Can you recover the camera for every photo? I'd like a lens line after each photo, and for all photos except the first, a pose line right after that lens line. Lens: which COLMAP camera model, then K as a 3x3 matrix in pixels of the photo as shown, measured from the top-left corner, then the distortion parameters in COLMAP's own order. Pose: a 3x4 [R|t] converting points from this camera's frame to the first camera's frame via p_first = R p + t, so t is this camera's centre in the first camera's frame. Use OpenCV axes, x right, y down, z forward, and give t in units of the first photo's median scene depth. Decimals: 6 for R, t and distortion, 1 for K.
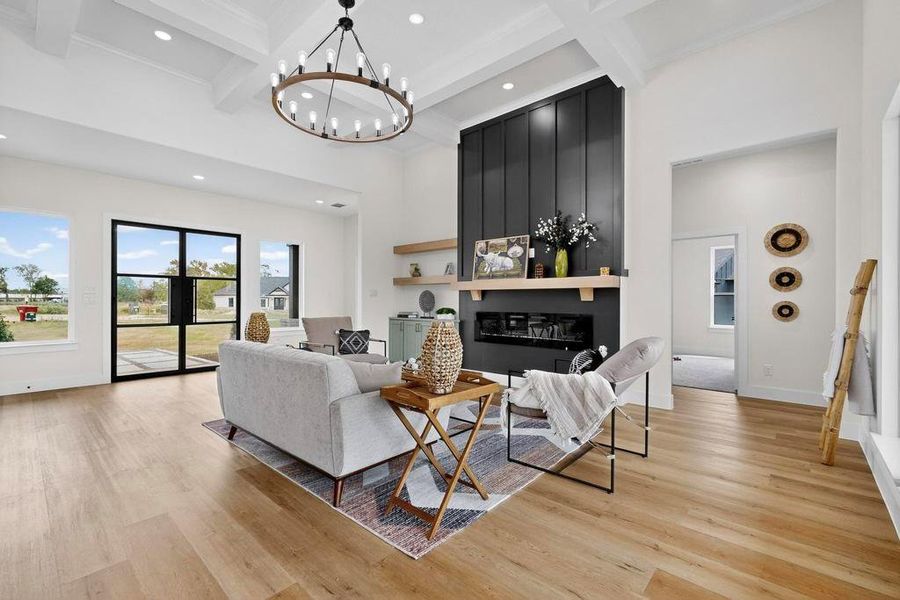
lens RADIAL K [[394.1, 0, 450.0], [0, 394.1, 300.0], [0, 0, 1]] dist [0.000062, 0.000081]
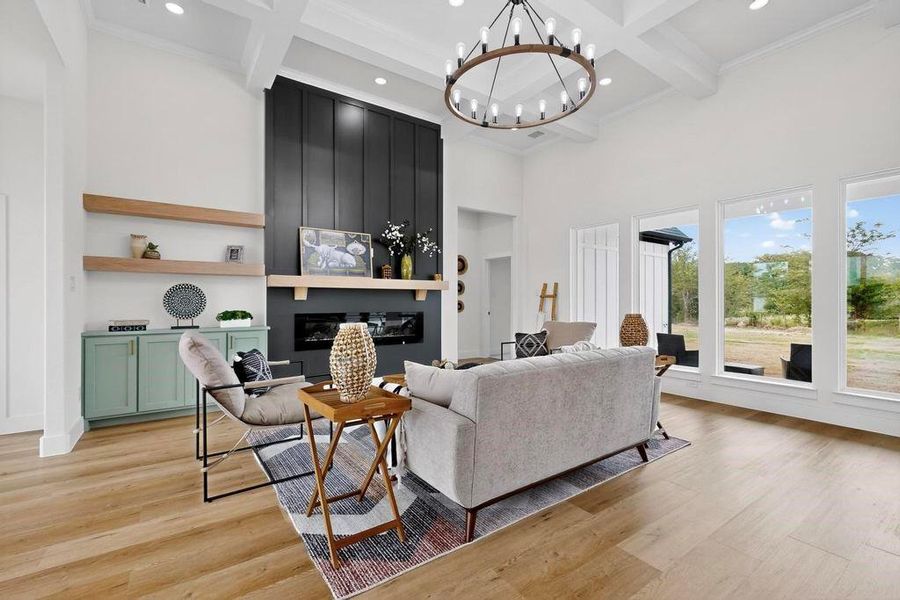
lens RADIAL K [[394.1, 0, 450.0], [0, 394.1, 300.0], [0, 0, 1]] dist [0.000062, 0.000081]
pose [[0.227126, -0.000755, 0.973865, -0.703899], [-0.002653, 0.999996, 0.001394, -0.000794], [-0.973862, -0.002900, 0.227123, 0.559543]]
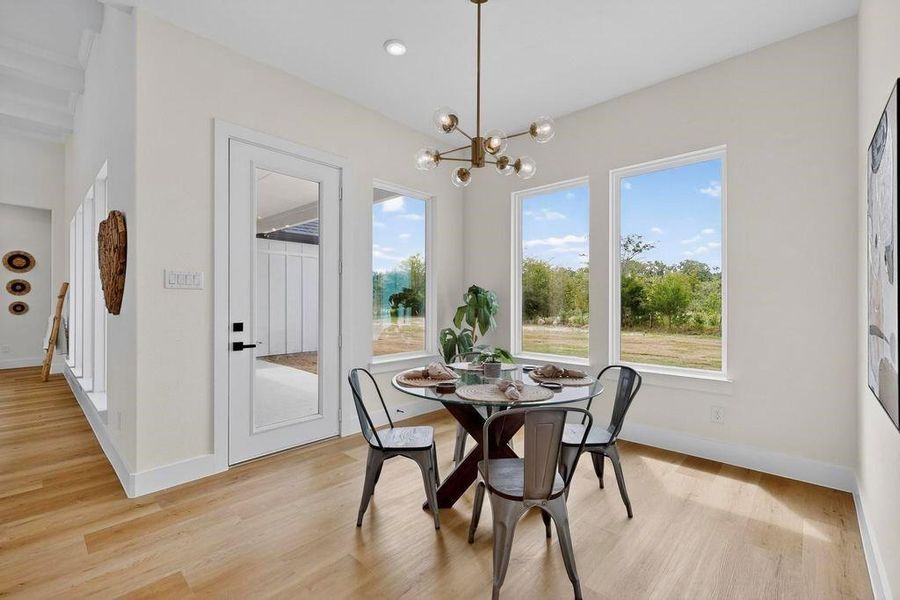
lens RADIAL K [[394.1, 0, 450.0], [0, 394.1, 300.0], [0, 0, 1]] dist [0.000062, 0.000081]
pose [[0.016116, 0.002465, 0.999867, -0.551511], [-0.002610, 0.999994, -0.002423, -0.003124], [-0.999867, -0.002571, 0.016122, -0.591865]]
